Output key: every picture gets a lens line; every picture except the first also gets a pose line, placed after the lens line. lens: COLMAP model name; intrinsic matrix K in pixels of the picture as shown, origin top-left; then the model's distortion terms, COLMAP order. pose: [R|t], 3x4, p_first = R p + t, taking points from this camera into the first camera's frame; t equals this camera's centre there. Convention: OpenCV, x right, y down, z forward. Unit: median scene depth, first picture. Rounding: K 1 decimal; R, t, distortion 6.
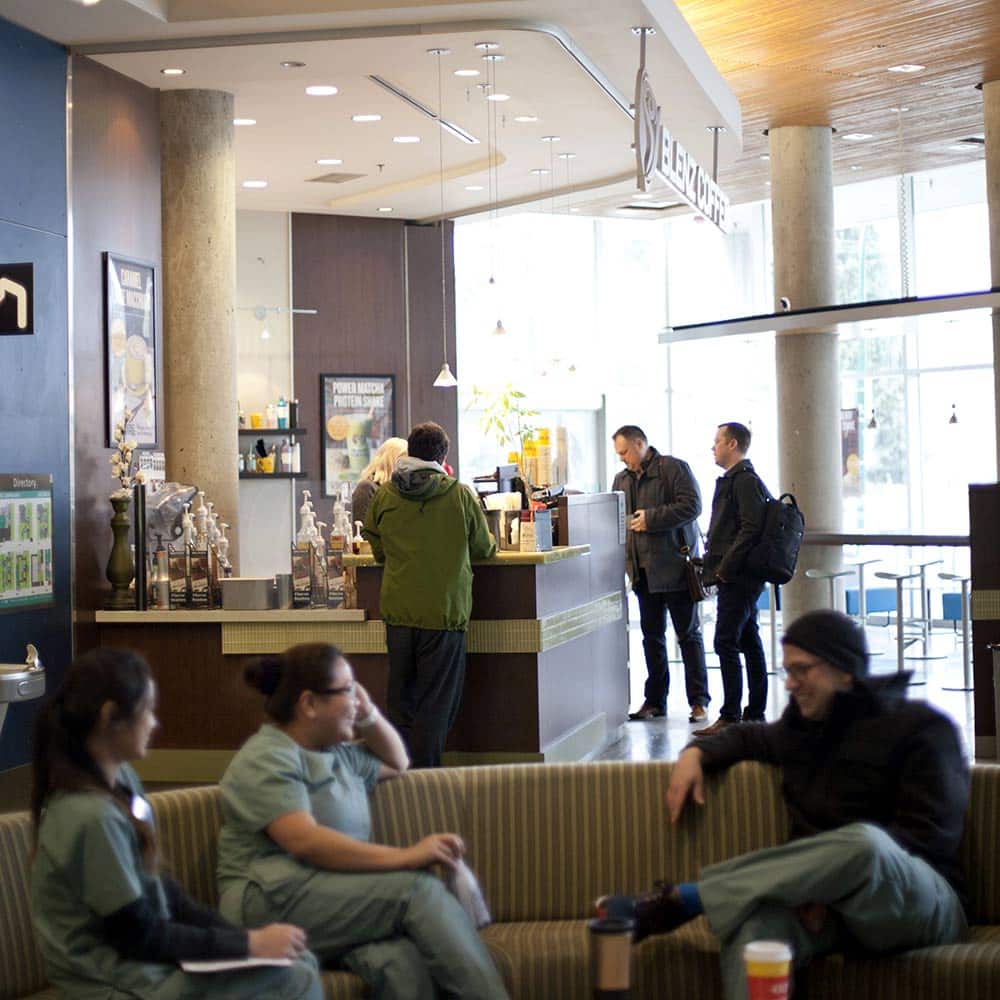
lens RADIAL K [[2215.1, 0, 500.2], [0, 2215.1, 497.8], [0, 0, 1]] dist [-0.189576, 0.000000]
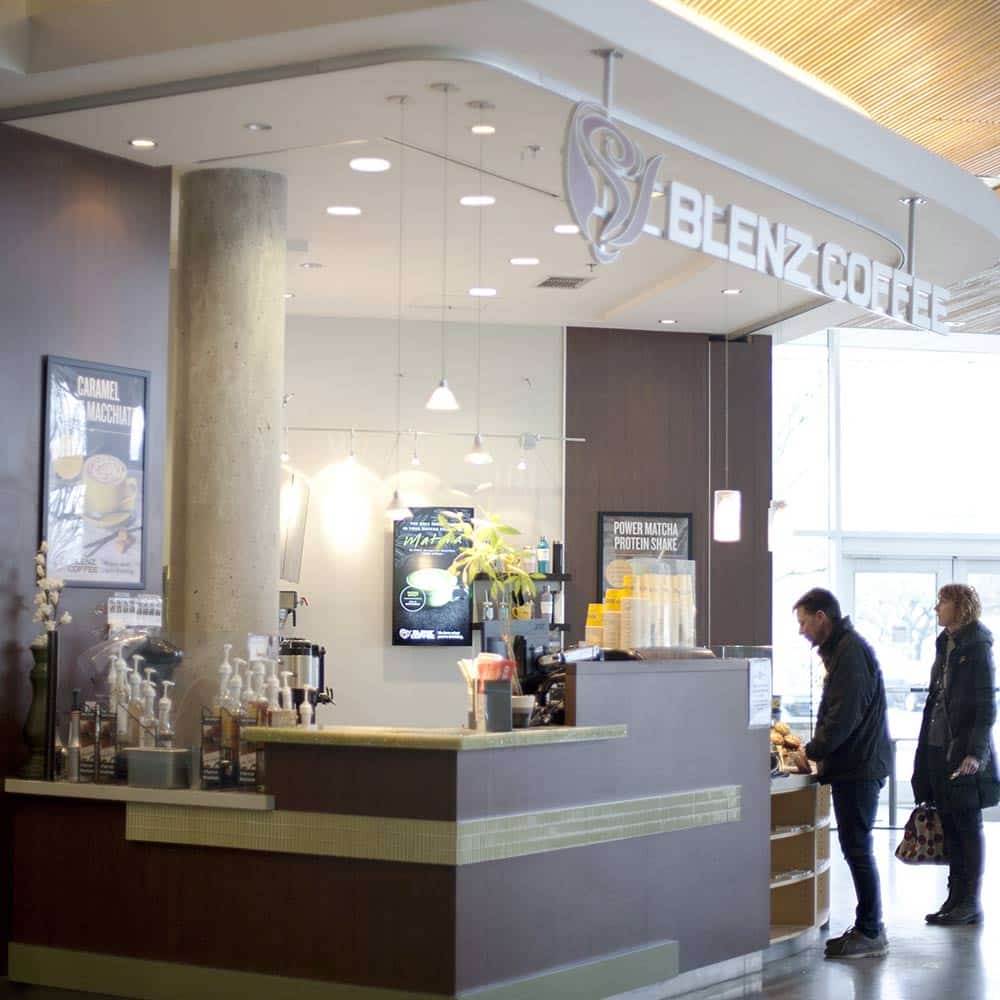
lens RADIAL K [[2215.1, 0, 499.9], [0, 2215.1, 500.2], [0, 0, 1]] dist [-0.189576, 0.000000]
pose [[0.943043, 0.009399, -0.332539, 0.246698], [-0.031458, 0.997641, -0.061014, -0.008876], [0.331181, 0.068000, 0.941114, 0.240332]]
